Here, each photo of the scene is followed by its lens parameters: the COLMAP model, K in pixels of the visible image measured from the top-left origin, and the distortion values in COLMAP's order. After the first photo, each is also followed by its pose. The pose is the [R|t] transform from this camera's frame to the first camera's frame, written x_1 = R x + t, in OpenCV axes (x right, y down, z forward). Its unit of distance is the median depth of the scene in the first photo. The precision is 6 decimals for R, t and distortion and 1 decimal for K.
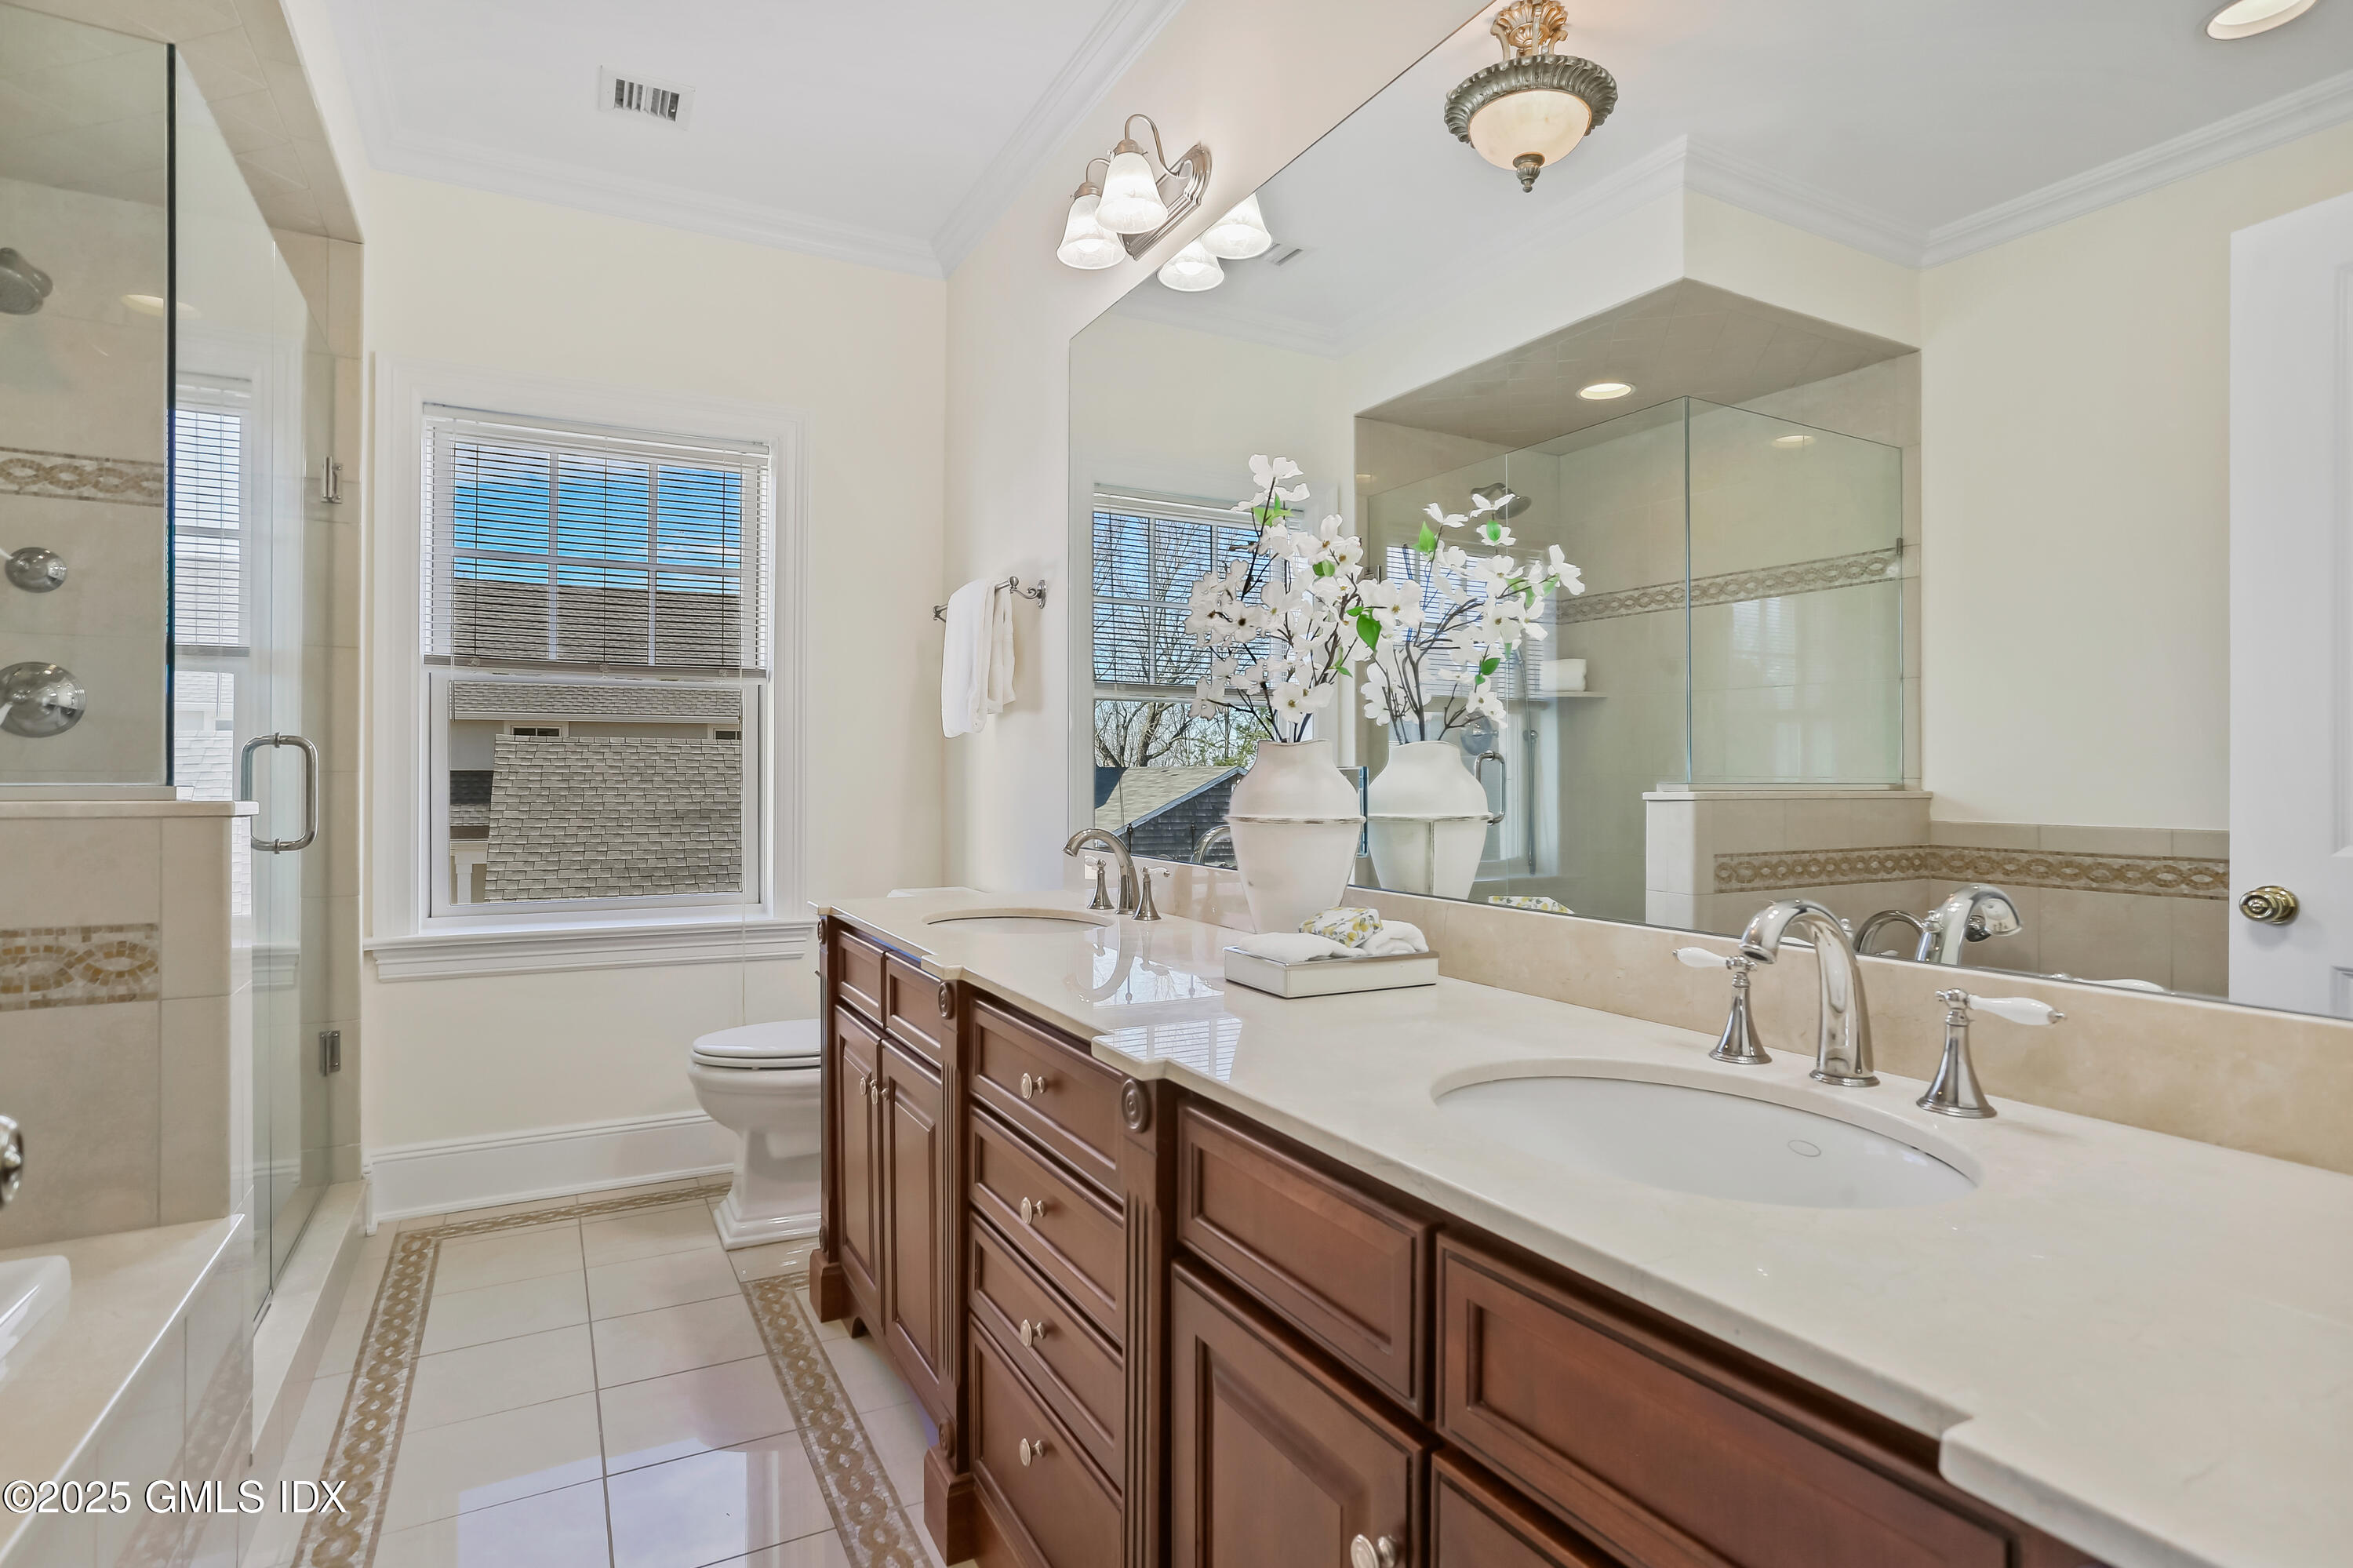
lens RADIAL K [[1143.4, 0, 1162.6], [0, 1143.4, 775.9], [0, 0, 1]] dist [-0.004268, -0.000701]
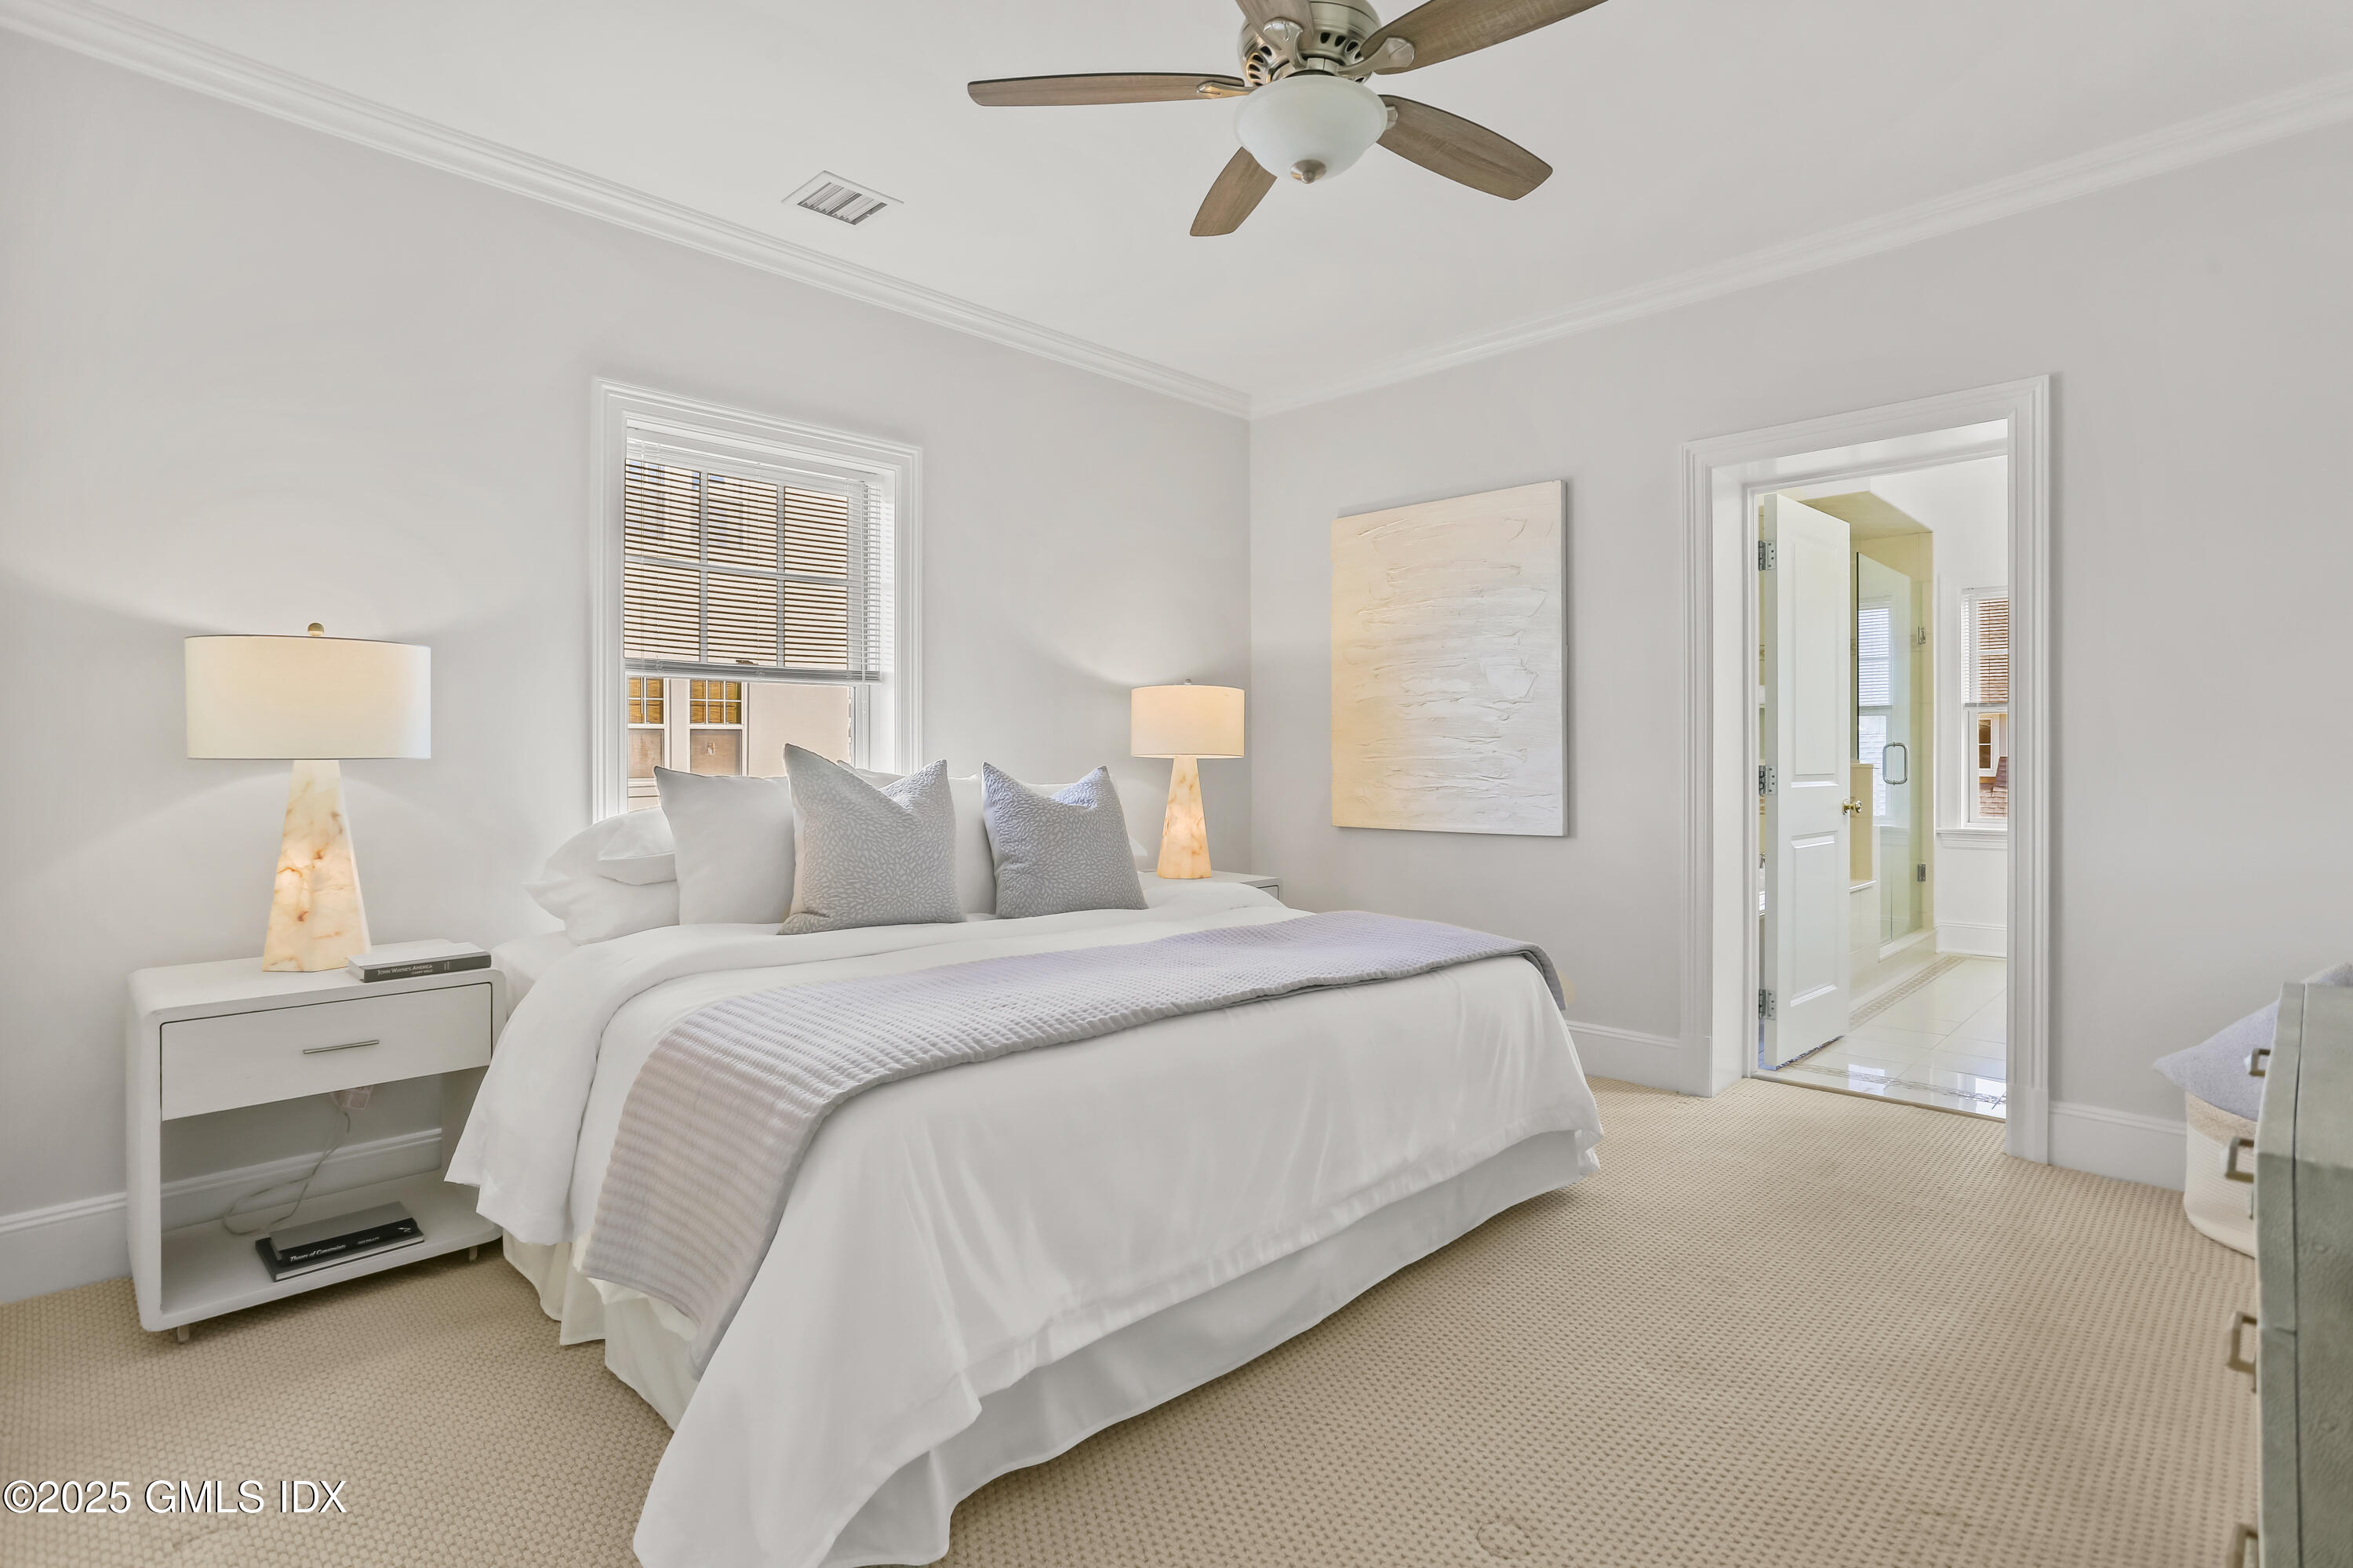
lens RADIAL K [[1143.4, 0, 1171.5], [0, 1143.4, 775.9], [0, 0, 1]] dist [-0.004268, -0.000701]
pose [[0.276816, 0.003692, -0.960916, 1.116550], [0.000042, 0.999993, 0.003854, 0.030077], [0.960923, -0.001107, 0.276814, -1.154359]]
